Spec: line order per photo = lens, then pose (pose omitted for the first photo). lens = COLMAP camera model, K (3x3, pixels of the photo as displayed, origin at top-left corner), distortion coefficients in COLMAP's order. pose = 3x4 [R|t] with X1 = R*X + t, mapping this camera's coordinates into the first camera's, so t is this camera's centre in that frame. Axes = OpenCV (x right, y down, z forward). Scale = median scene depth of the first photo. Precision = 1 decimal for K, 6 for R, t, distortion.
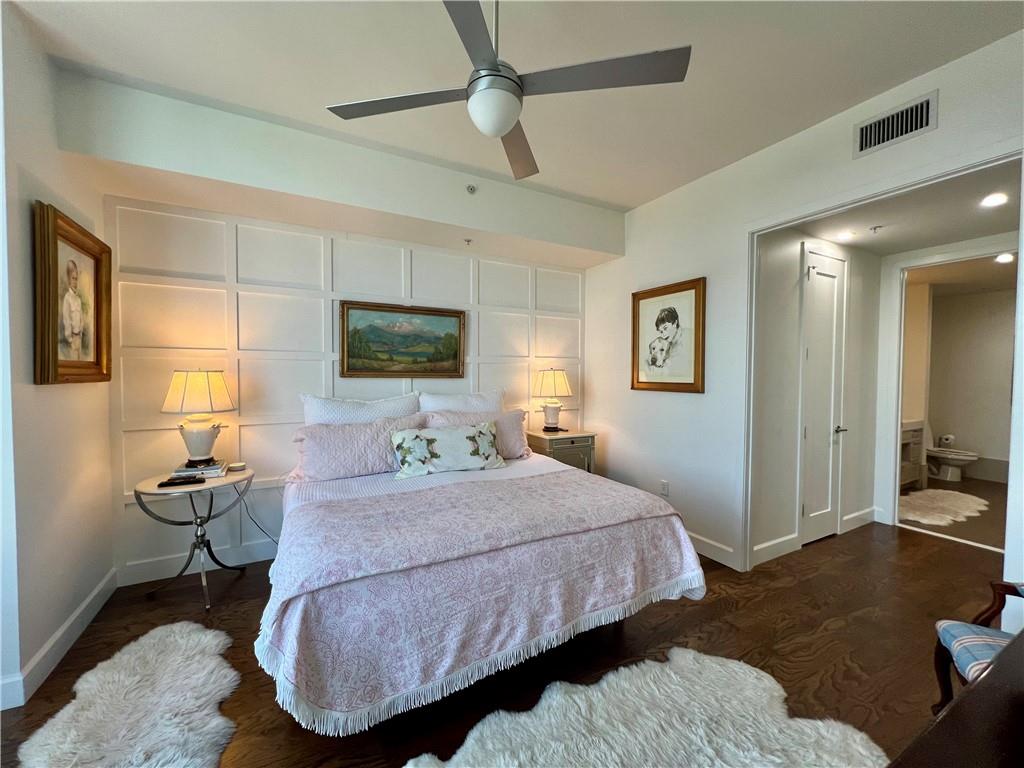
lens RADIAL K [[412.9, 0, 511.7], [0, 412.9, 384.1], [0, 0, 1]] dist [0.002564, 0.000137]
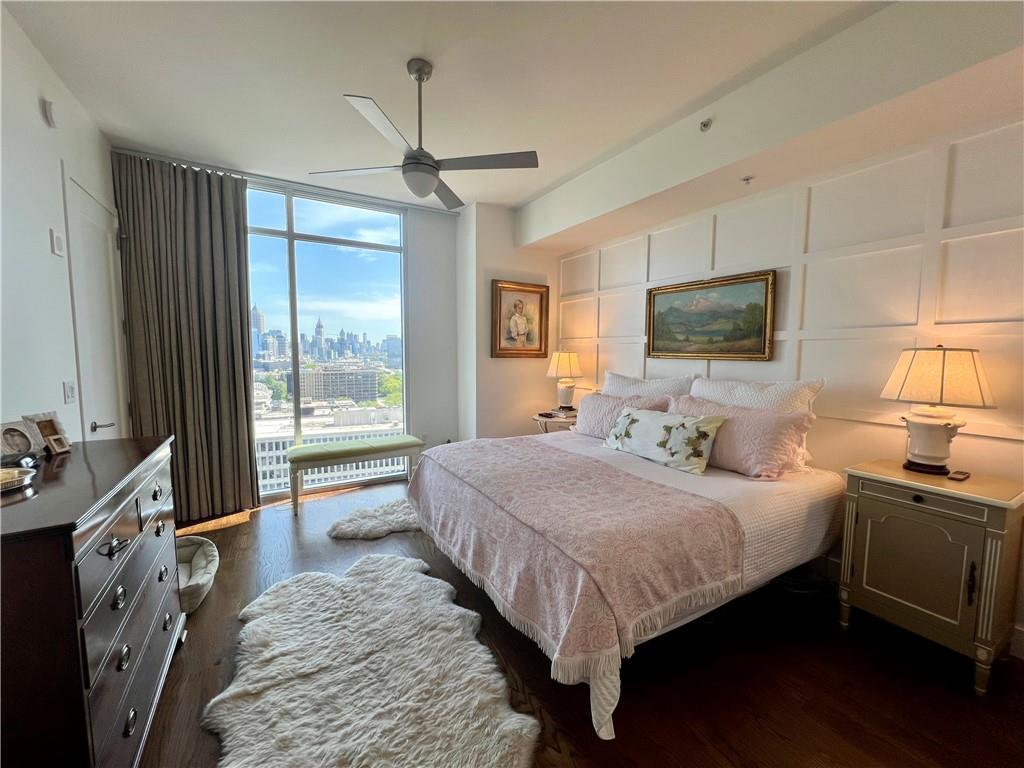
lens RADIAL K [[412.9, 0, 509.0], [0, 412.9, 383.6], [0, 0, 1]] dist [0.002564, 0.000137]
pose [[0.028507, 0.071729, -0.997017, 0.693392], [-0.035691, 0.996859, 0.070697, -0.012063], [0.998956, 0.033569, 0.030977, 0.579172]]
